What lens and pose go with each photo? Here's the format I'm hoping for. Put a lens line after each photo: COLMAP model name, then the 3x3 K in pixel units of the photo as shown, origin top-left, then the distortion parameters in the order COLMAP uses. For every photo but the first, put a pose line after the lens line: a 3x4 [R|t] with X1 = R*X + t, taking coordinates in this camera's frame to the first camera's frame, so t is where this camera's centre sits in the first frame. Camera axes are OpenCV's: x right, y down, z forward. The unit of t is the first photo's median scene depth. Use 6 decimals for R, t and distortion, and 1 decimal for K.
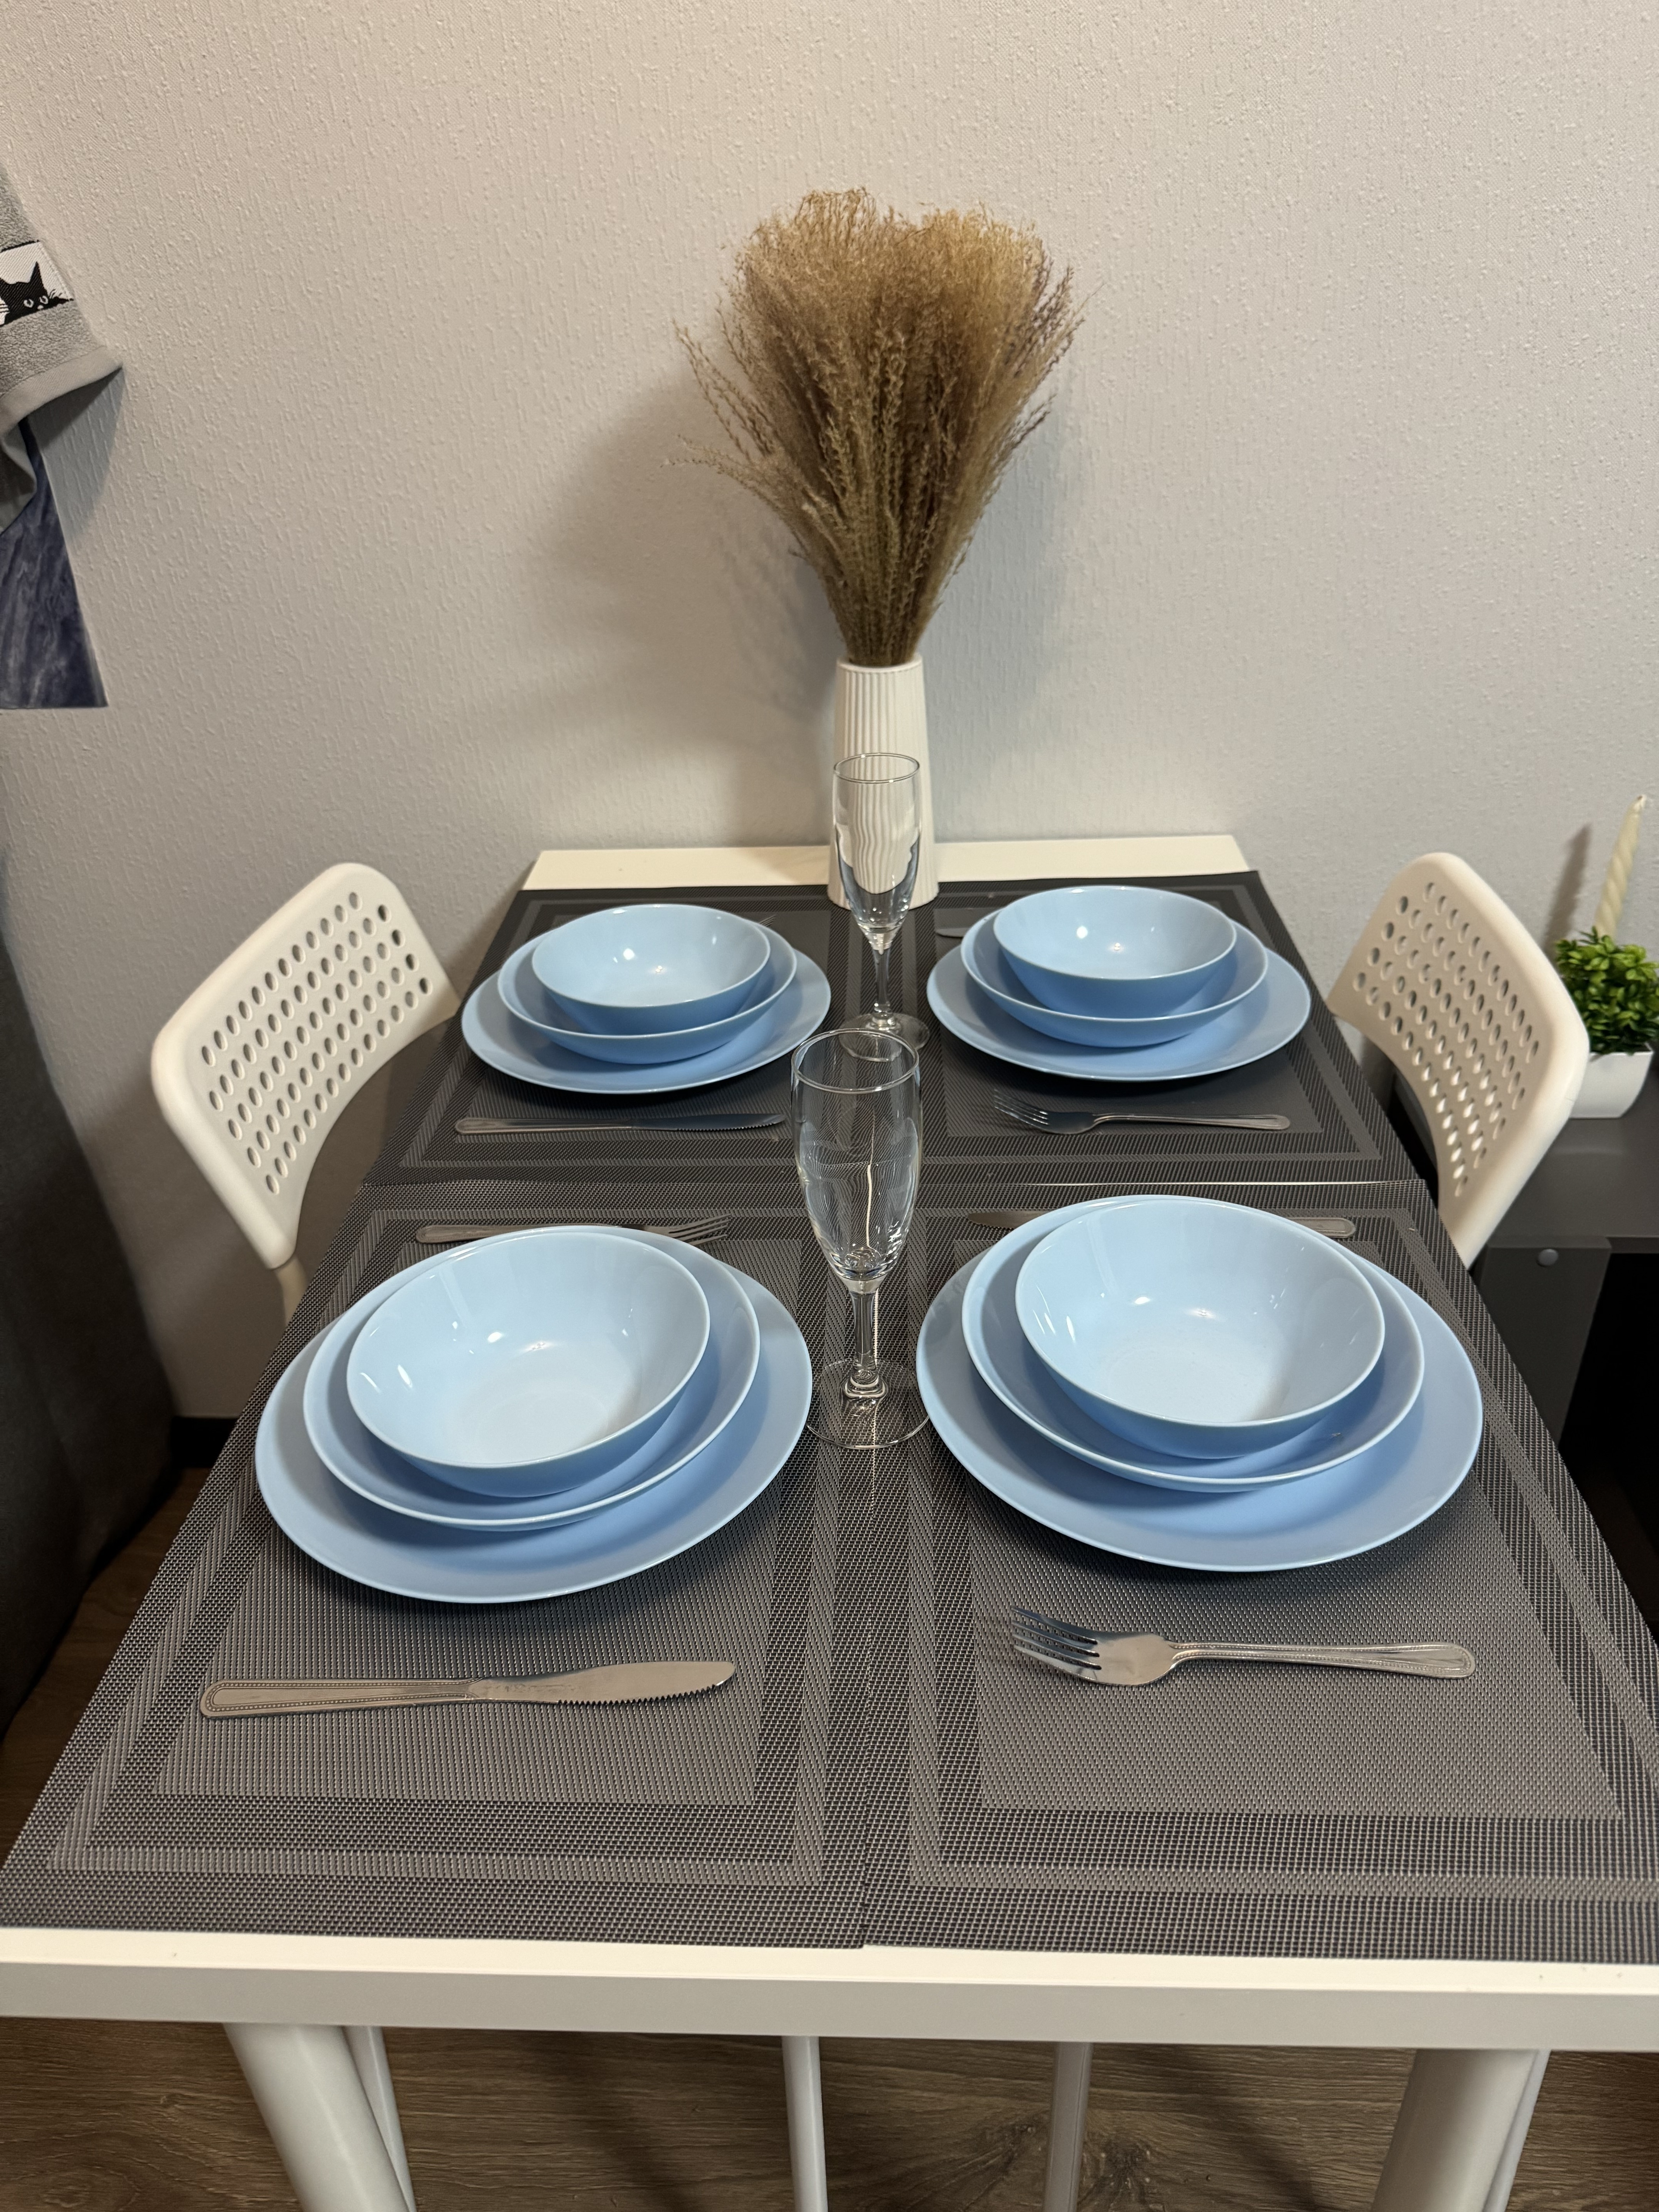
lens RADIAL K [[1566.6, 0, 829.5], [0, 1566.6, 1106.0], [0, 0, 1]] dist [0.011664, -0.006203]
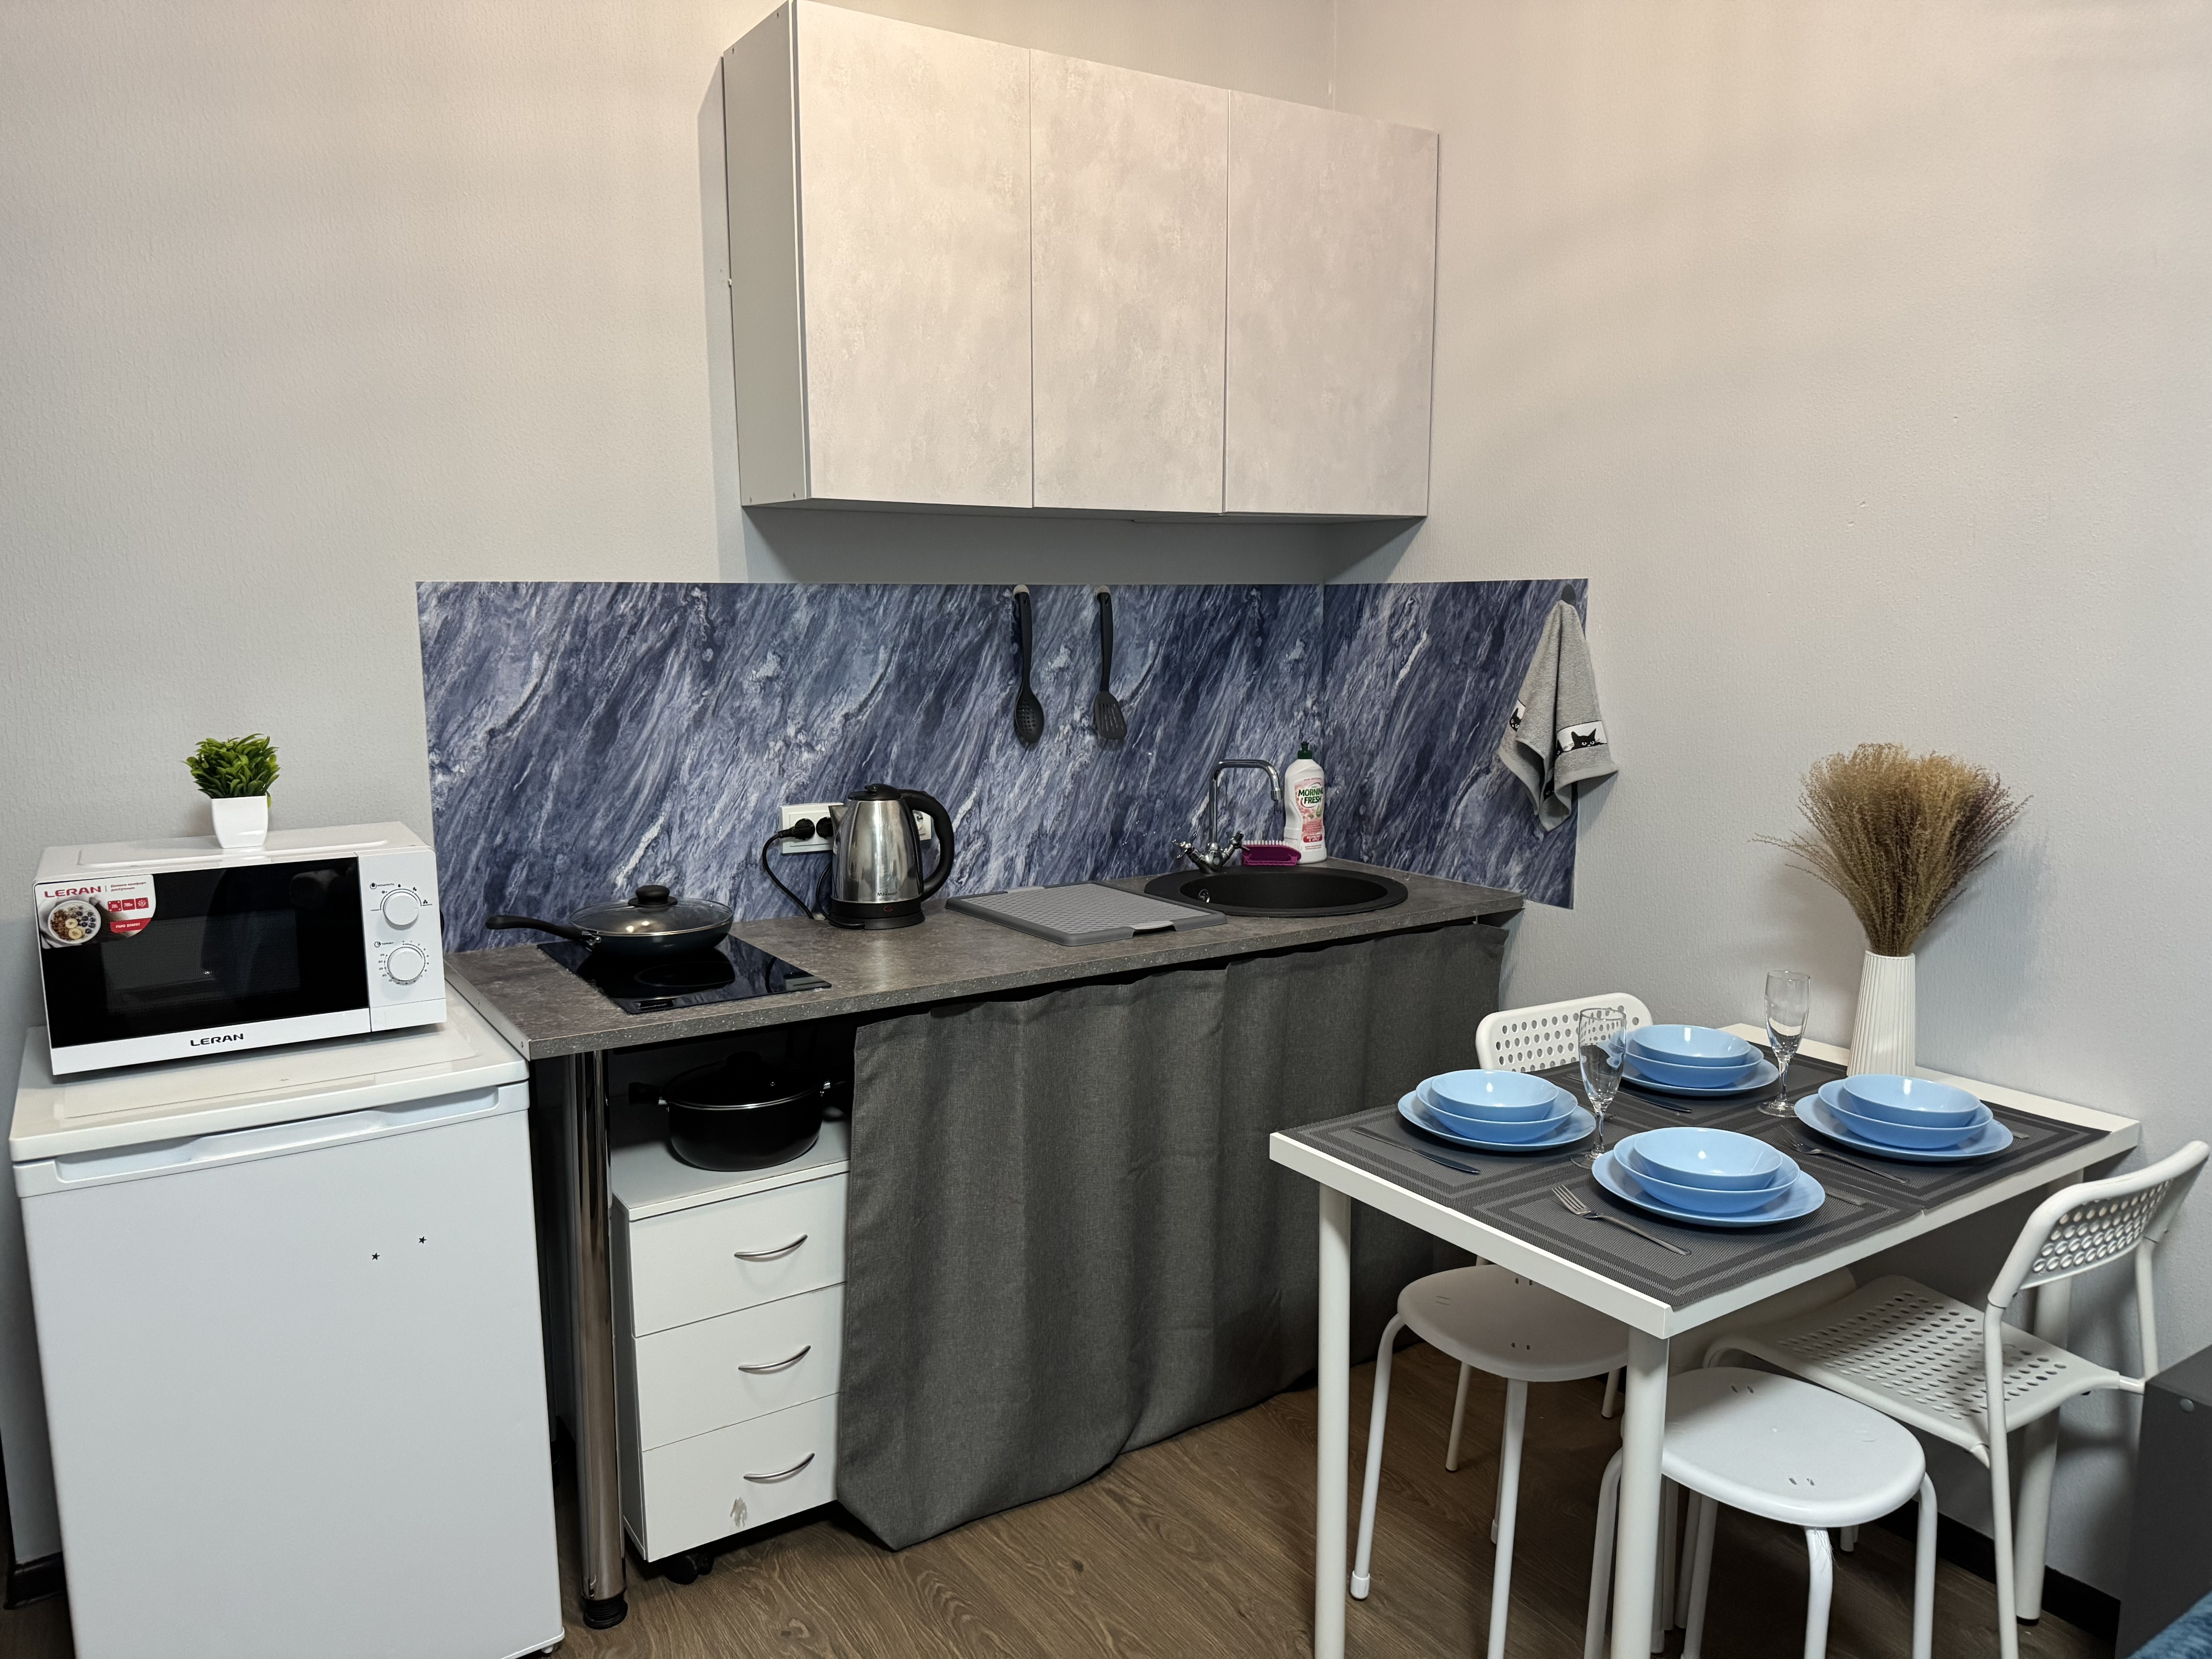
lens RADIAL K [[1562.1, 0, 1106.0], [0, 1562.1, 829.5], [0, 0, 1]] dist [0.063001, -0.094065]
pose [[0.589801, 0.151705, -0.793171, 0.914179], [-0.431122, 0.889667, -0.150421, 0.264543], [0.682838, 0.430673, 0.590129, -0.803929]]
